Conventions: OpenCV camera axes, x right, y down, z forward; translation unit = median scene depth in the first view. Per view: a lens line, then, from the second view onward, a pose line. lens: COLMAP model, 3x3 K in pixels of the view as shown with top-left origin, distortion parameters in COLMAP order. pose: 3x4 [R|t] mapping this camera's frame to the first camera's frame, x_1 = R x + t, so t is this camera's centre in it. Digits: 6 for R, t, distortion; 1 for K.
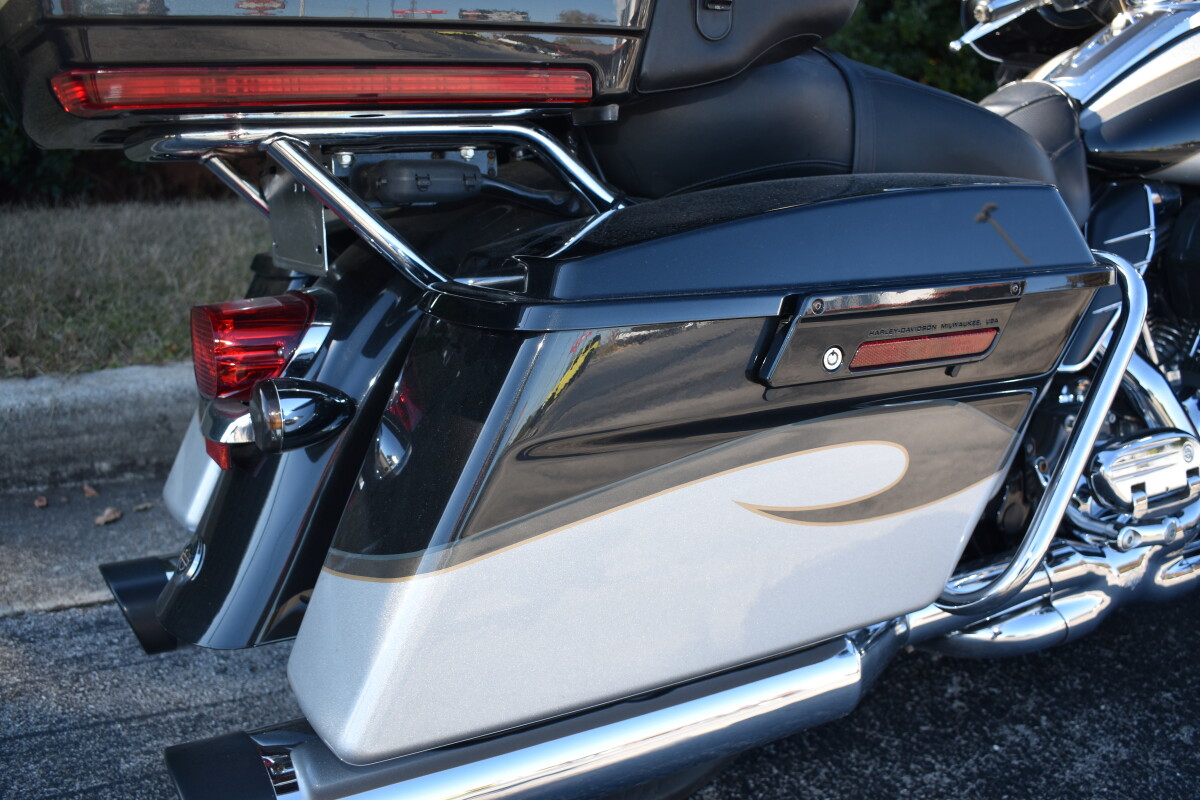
lens RADIAL K [[1099.1, 0, 600.0], [0, 1099.1, 400.0], [0, 0, 1]] dist [-0.092700, 0.031581]
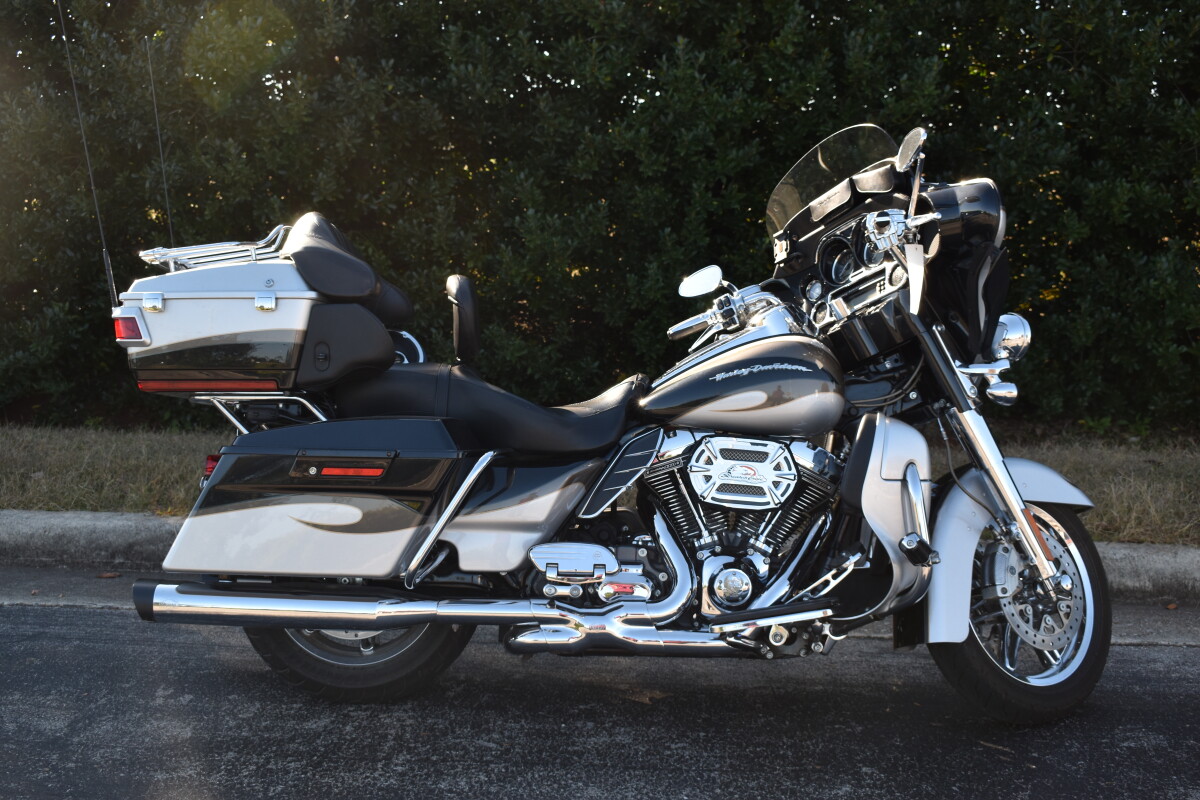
lens RADIAL K [[1395.1, 0, 600.0], [0, 1395.1, 400.0], [0, 0, 1]] dist [-0.052604, 0.014410]
pose [[0.842814, 0.015511, -0.537981, 1.689791], [-0.139884, 0.971545, -0.191135, 0.228898], [0.519708, 0.236346, 0.821002, -1.051173]]
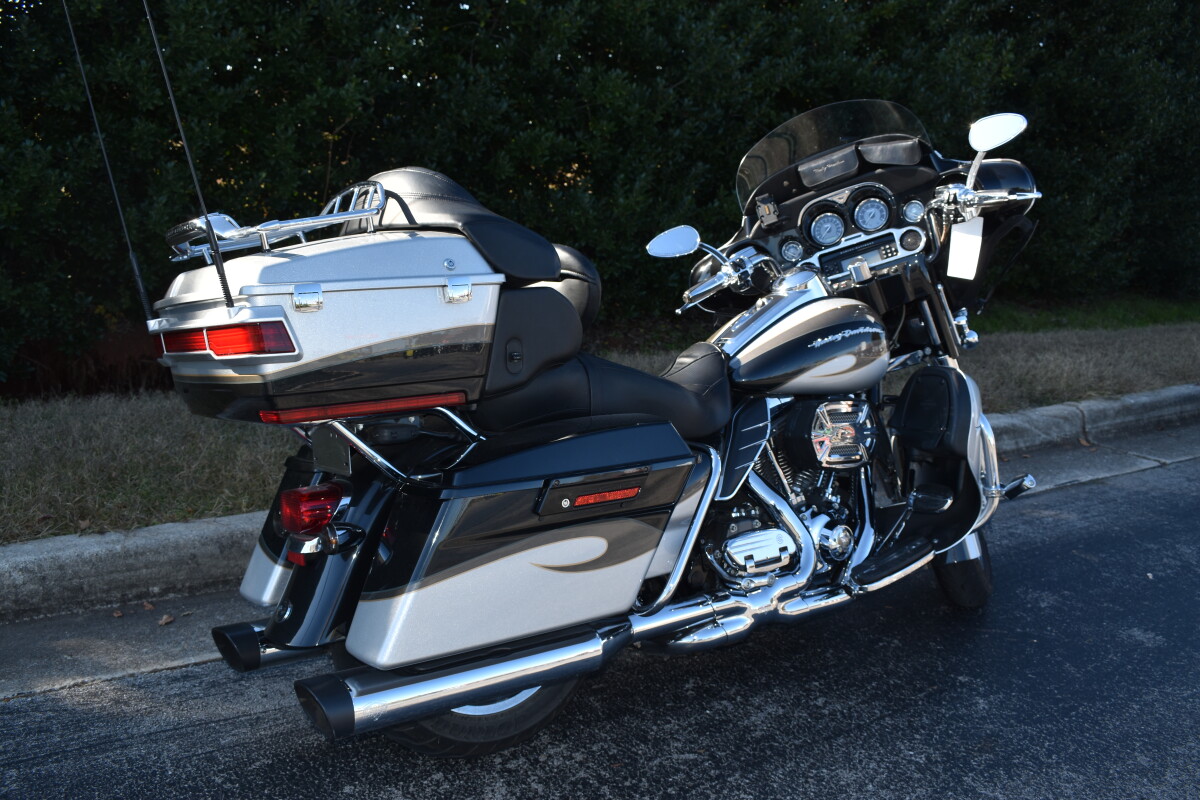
lens RADIAL K [[1099.1, 0, 600.0], [0, 1099.1, 400.0], [0, 0, 1]] dist [-0.092700, 0.031581]
pose [[0.993643, -0.039164, 0.105542, 0.018895], [0.052116, 0.991050, -0.122897, 0.022730], [-0.099784, 0.127616, 0.986791, -0.837091]]
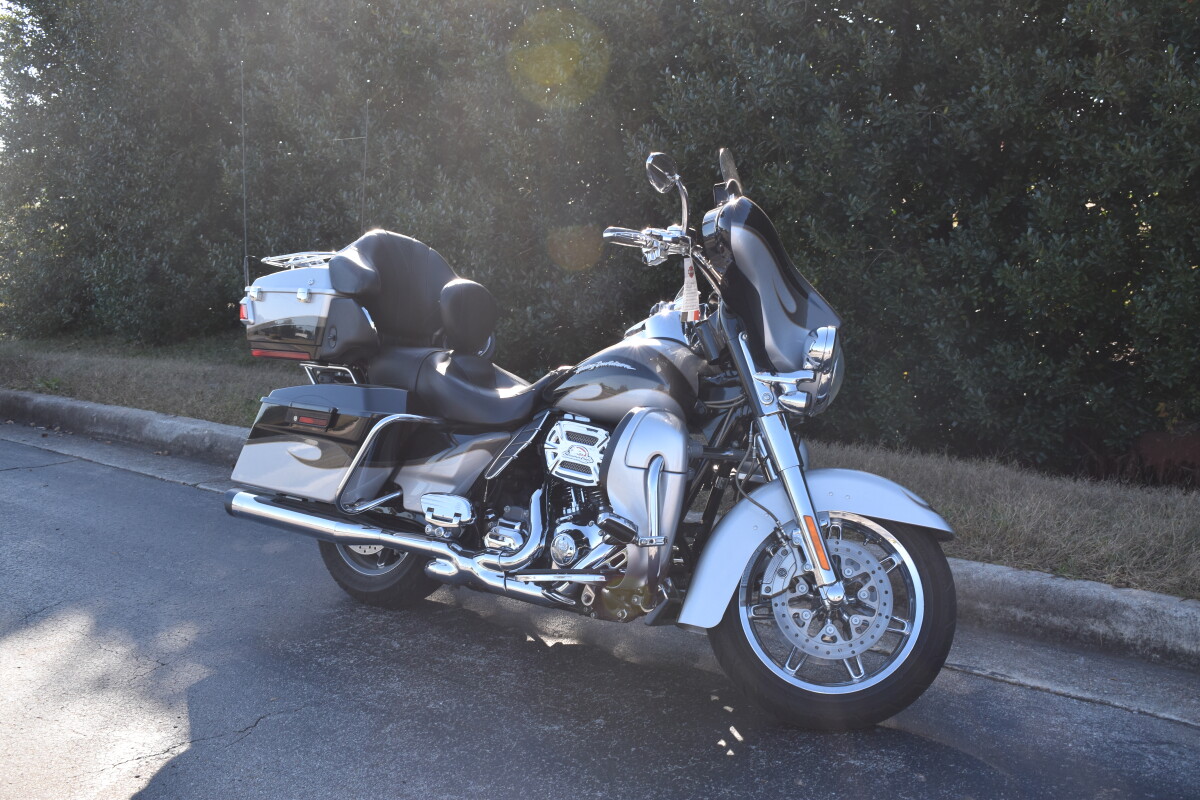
lens RADIAL K [[1395.1, 0, 600.0], [0, 1395.1, 400.0], [0, 0, 1]] dist [-0.052604, 0.014410]
pose [[0.344344, 0.055015, -0.937230, 3.182434], [-0.303833, 0.951090, -0.055802, -0.091029], [0.888320, 0.303977, 0.344217, 0.087617]]
